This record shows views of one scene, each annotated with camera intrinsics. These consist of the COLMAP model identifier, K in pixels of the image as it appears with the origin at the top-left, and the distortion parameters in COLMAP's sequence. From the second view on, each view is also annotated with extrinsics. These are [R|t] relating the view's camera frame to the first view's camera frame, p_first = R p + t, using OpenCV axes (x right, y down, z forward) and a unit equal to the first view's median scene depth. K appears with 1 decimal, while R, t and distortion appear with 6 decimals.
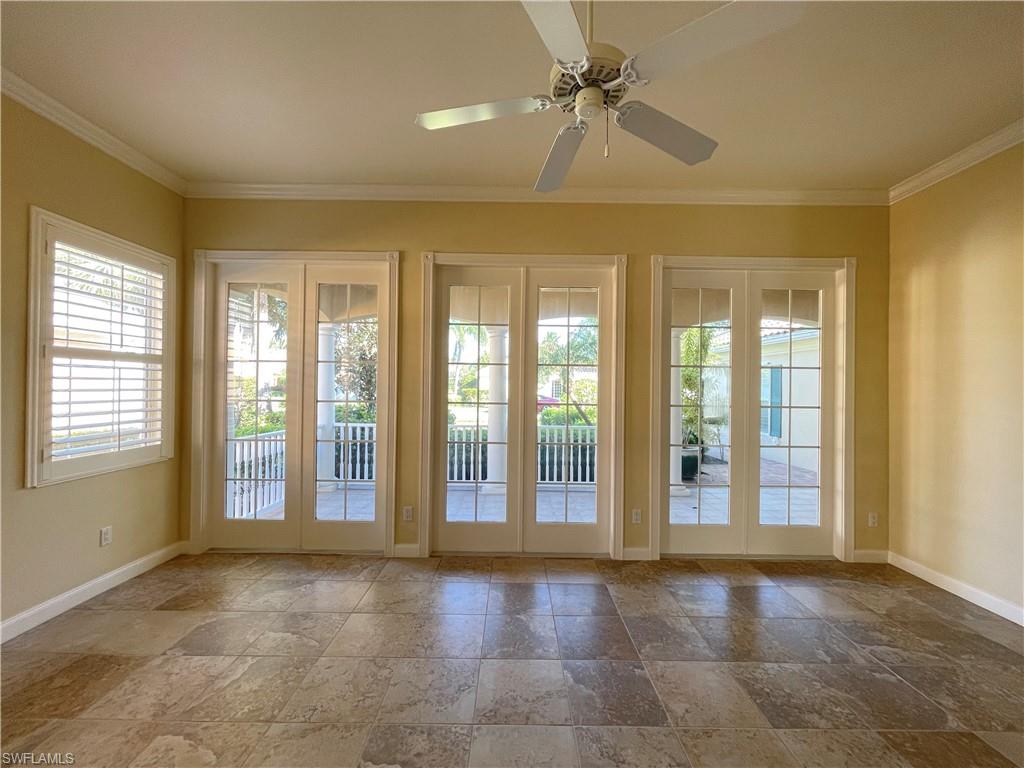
lens RADIAL K [[413.4, 0, 512.1], [0, 413.4, 383.4], [0, 0, 1]] dist [0.002523, -0.000488]
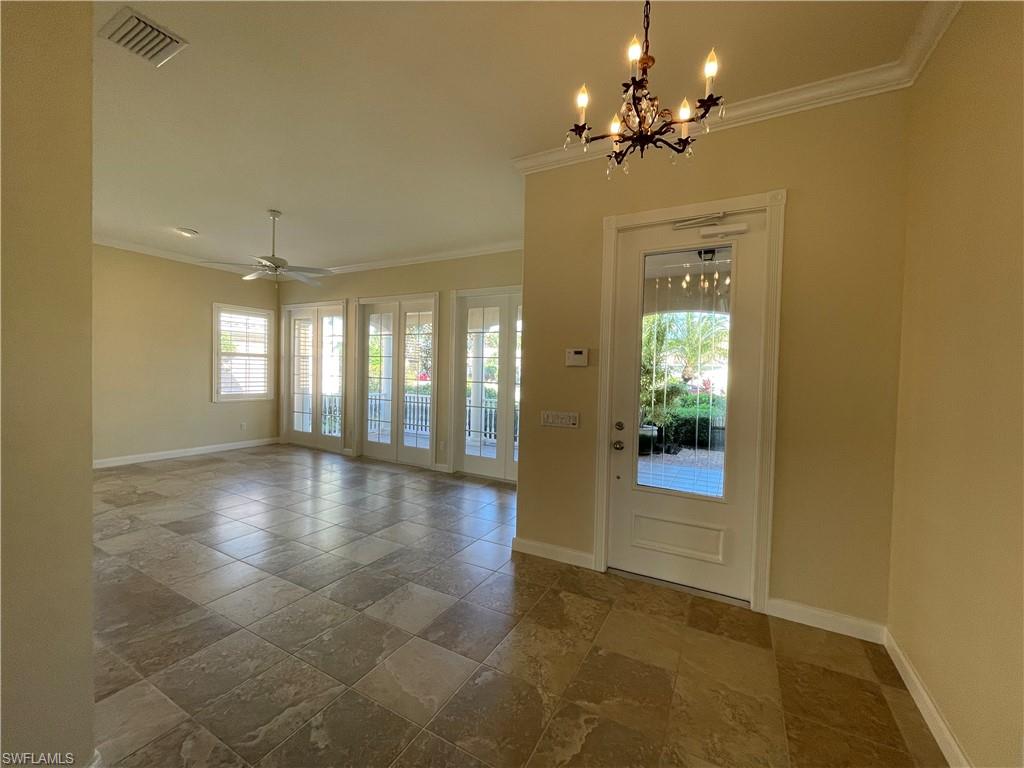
lens RADIAL K [[413.4, 0, 511.6], [0, 413.4, 386.6], [0, 0, 1]] dist [0.002523, -0.000488]
pose [[0.879553, 0.027794, -0.474988, 1.337683], [-0.008827, 0.999074, 0.042115, 0.002515], [0.475718, -0.032850, 0.878984, -0.346257]]
